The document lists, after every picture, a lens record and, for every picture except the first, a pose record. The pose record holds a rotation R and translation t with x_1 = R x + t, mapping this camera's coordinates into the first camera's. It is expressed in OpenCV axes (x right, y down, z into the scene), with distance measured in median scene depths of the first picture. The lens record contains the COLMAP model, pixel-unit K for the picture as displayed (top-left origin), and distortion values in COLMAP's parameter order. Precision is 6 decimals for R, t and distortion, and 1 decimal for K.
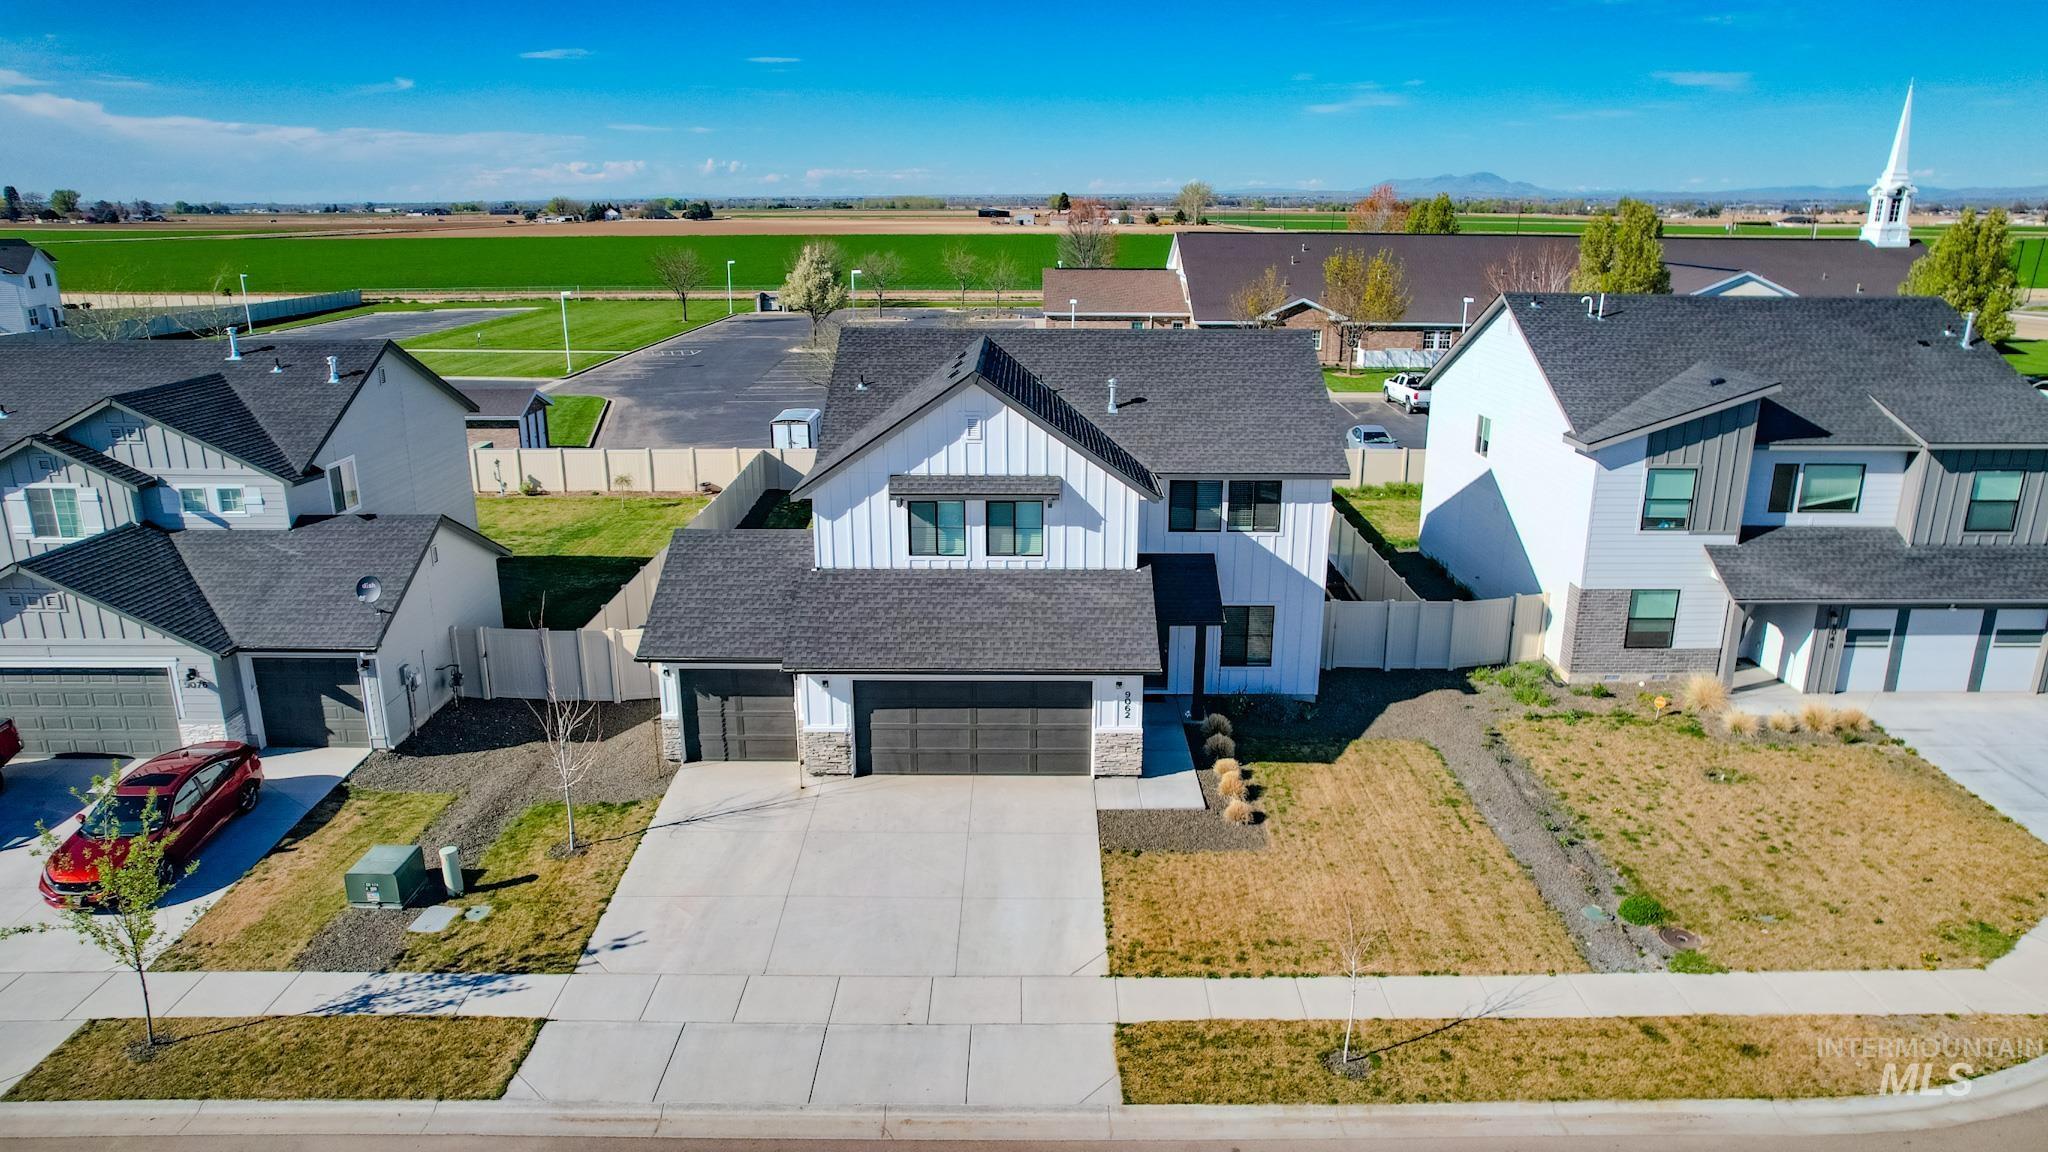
lens RADIAL K [[1310.9, 0, 1027.4], [0, 1310.9, 578.3], [0, 0, 1]] dist [-0.076229, 0.074477]
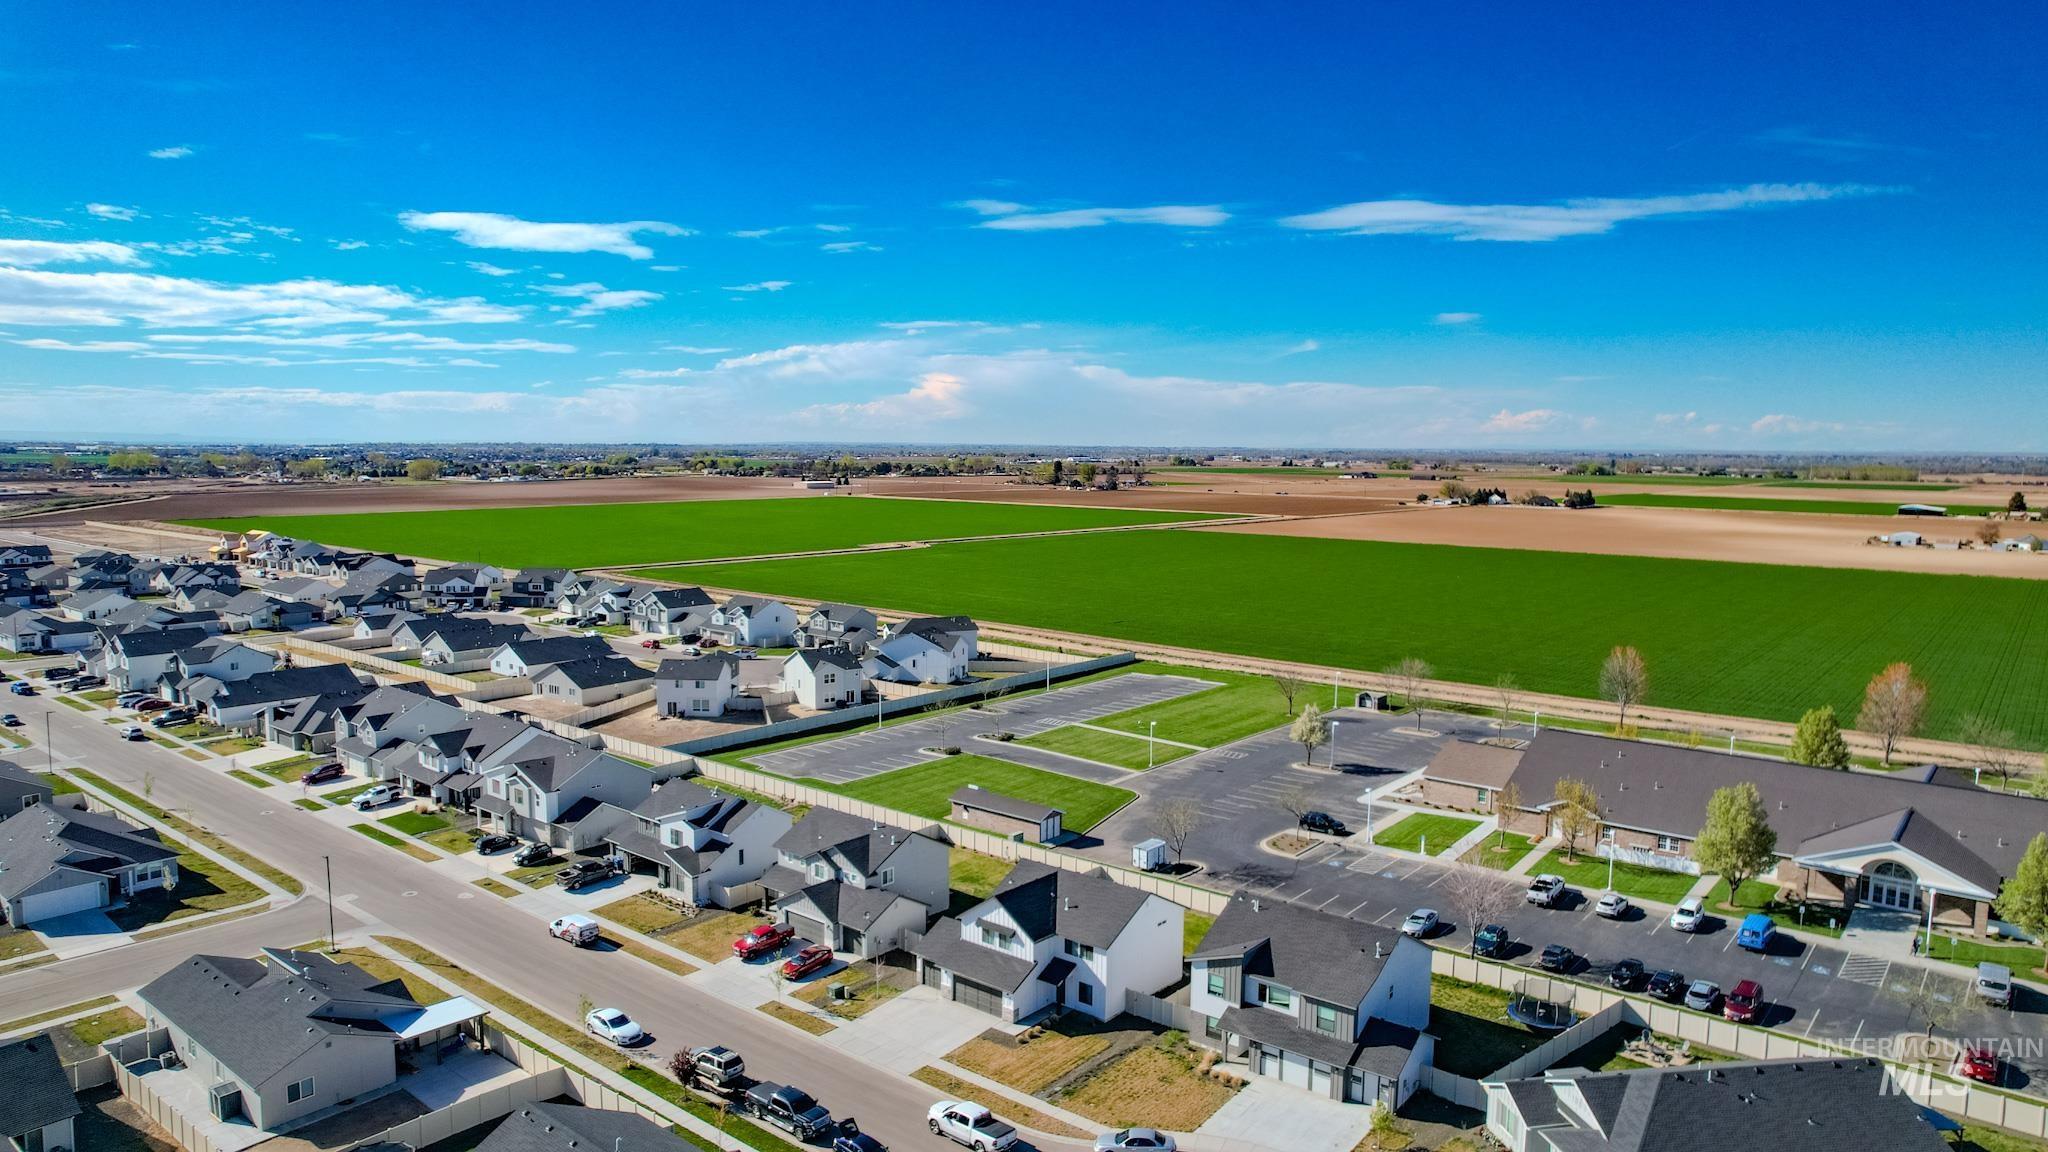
lens RADIAL K [[1310.9, 0, 1027.4], [0, 1310.9, 578.3], [0, 0, 1]] dist [-0.076229, 0.074477]
pose [[0.773559, 0.071624, -0.629663, 1.990305], [-0.185574, 0.975640, -0.117003, -0.542574], [0.605944, 0.207358, 0.768007, -1.674231]]
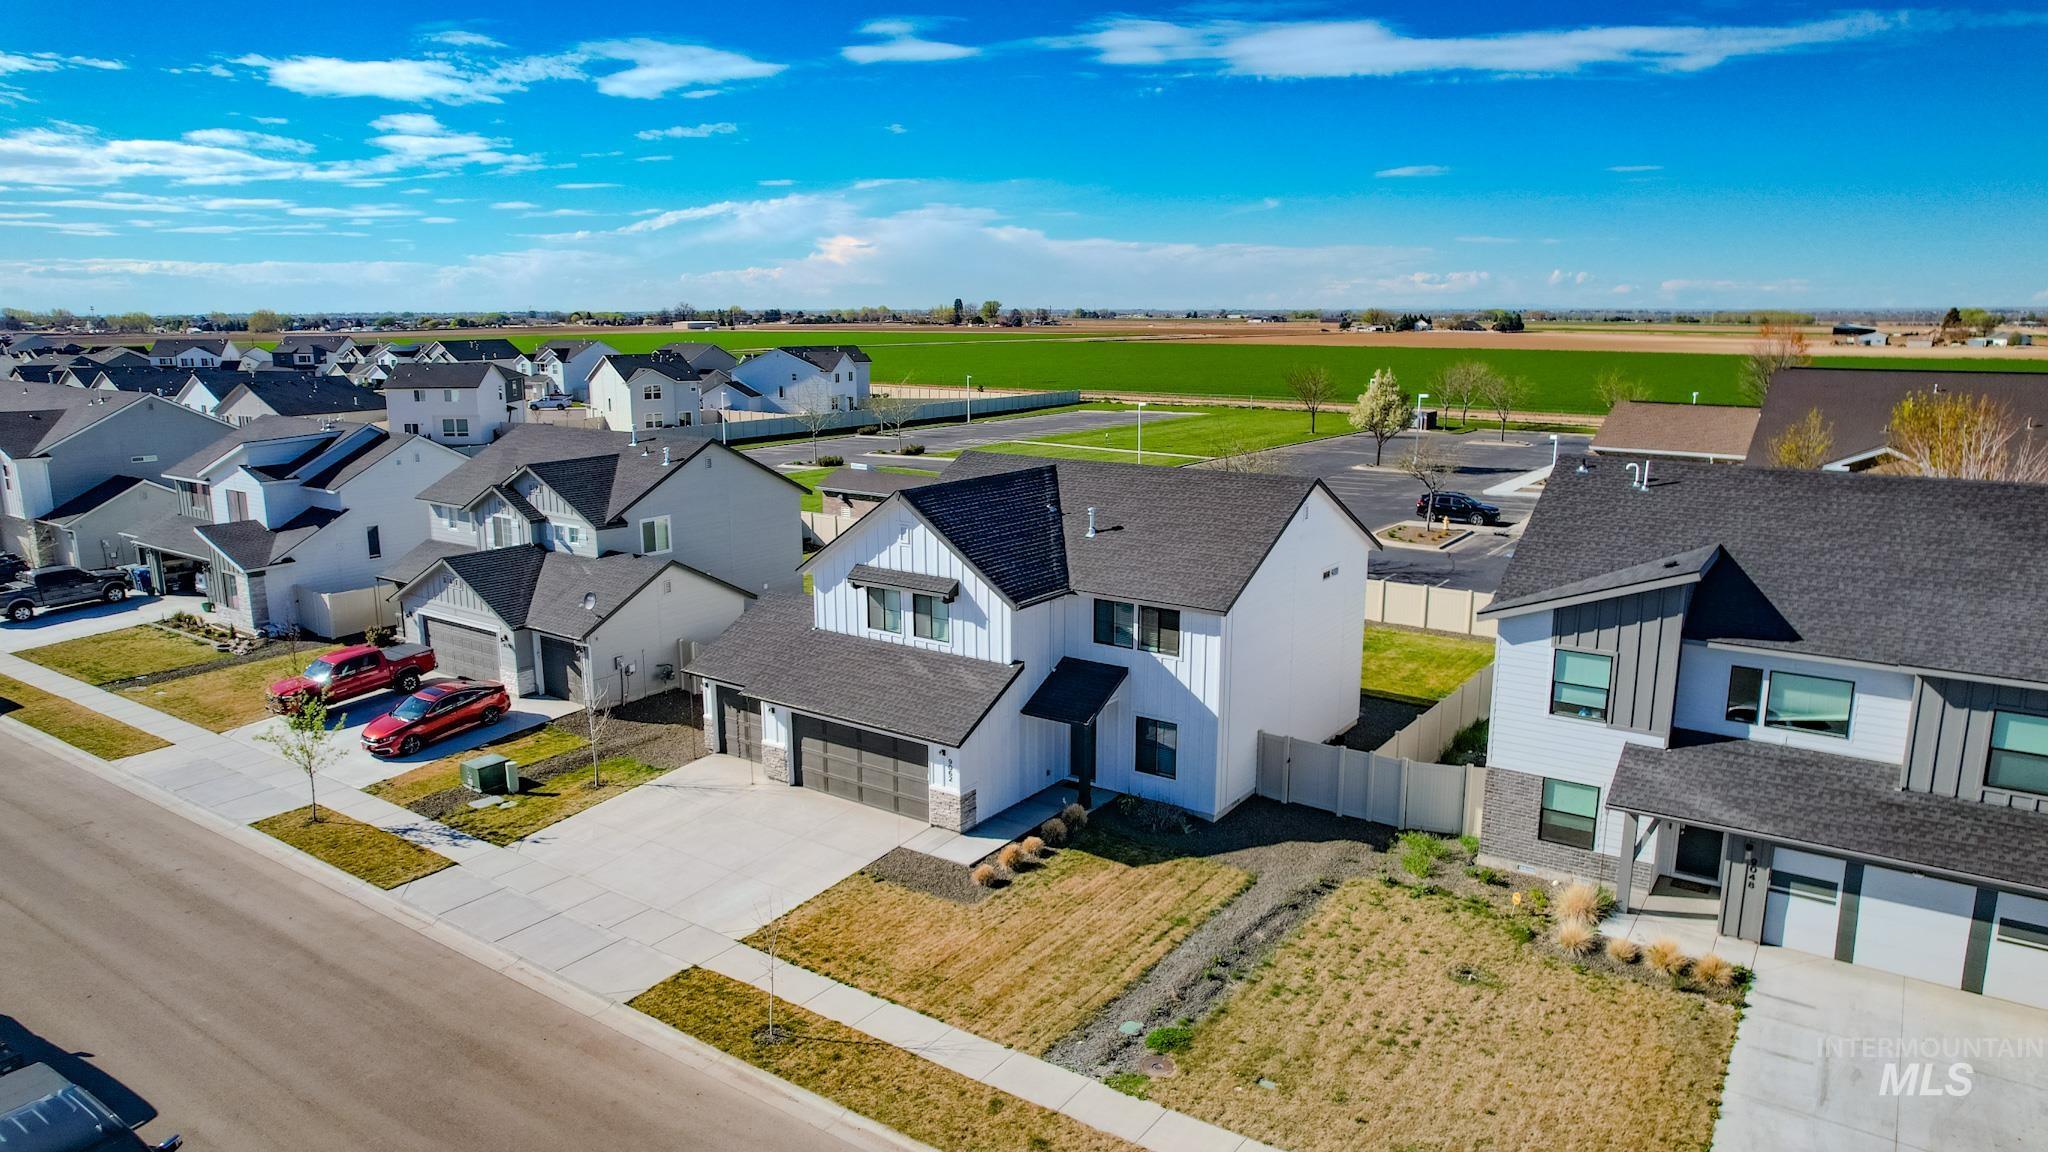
lens RADIAL K [[1310.9, 0, 1027.4], [0, 1310.9, 578.3], [0, 0, 1]] dist [-0.076229, 0.074477]
pose [[0.820177, 0.113440, -0.560750, 0.718619], [-0.157938, 0.986951, -0.031346, -0.047387], [0.549877, 0.114273, 0.827392, 0.013167]]
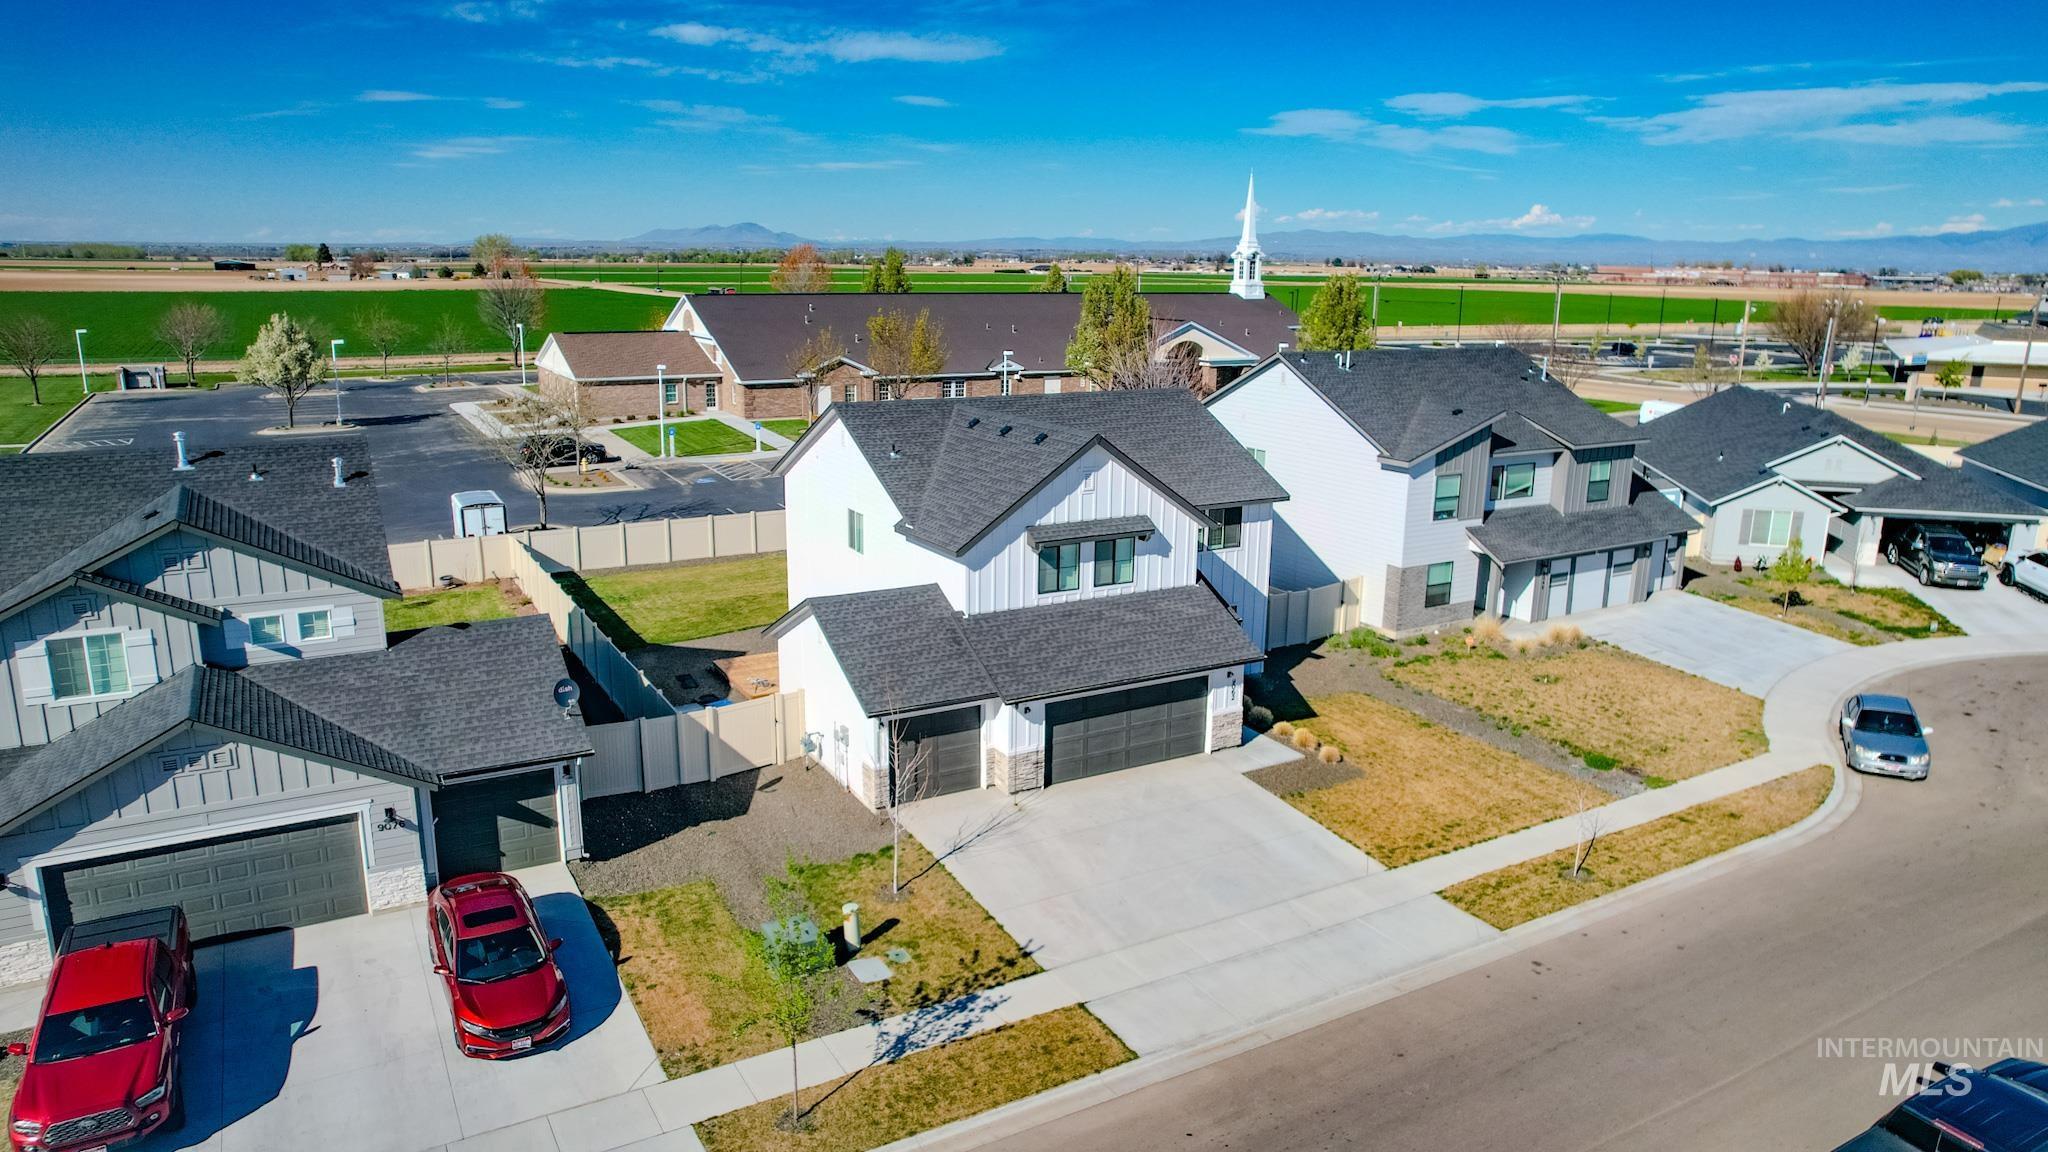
lens RADIAL K [[1338.1, 0, 1024.0], [0, 1338.1, 576.0], [0, 0, 1]] dist [-0.069986, 0.066591]
pose [[0.866445, -0.107699, 0.487518, -0.644117], [0.128224, 0.991706, -0.008807, -0.023566], [-0.482526, 0.070142, 0.873069, -0.030132]]
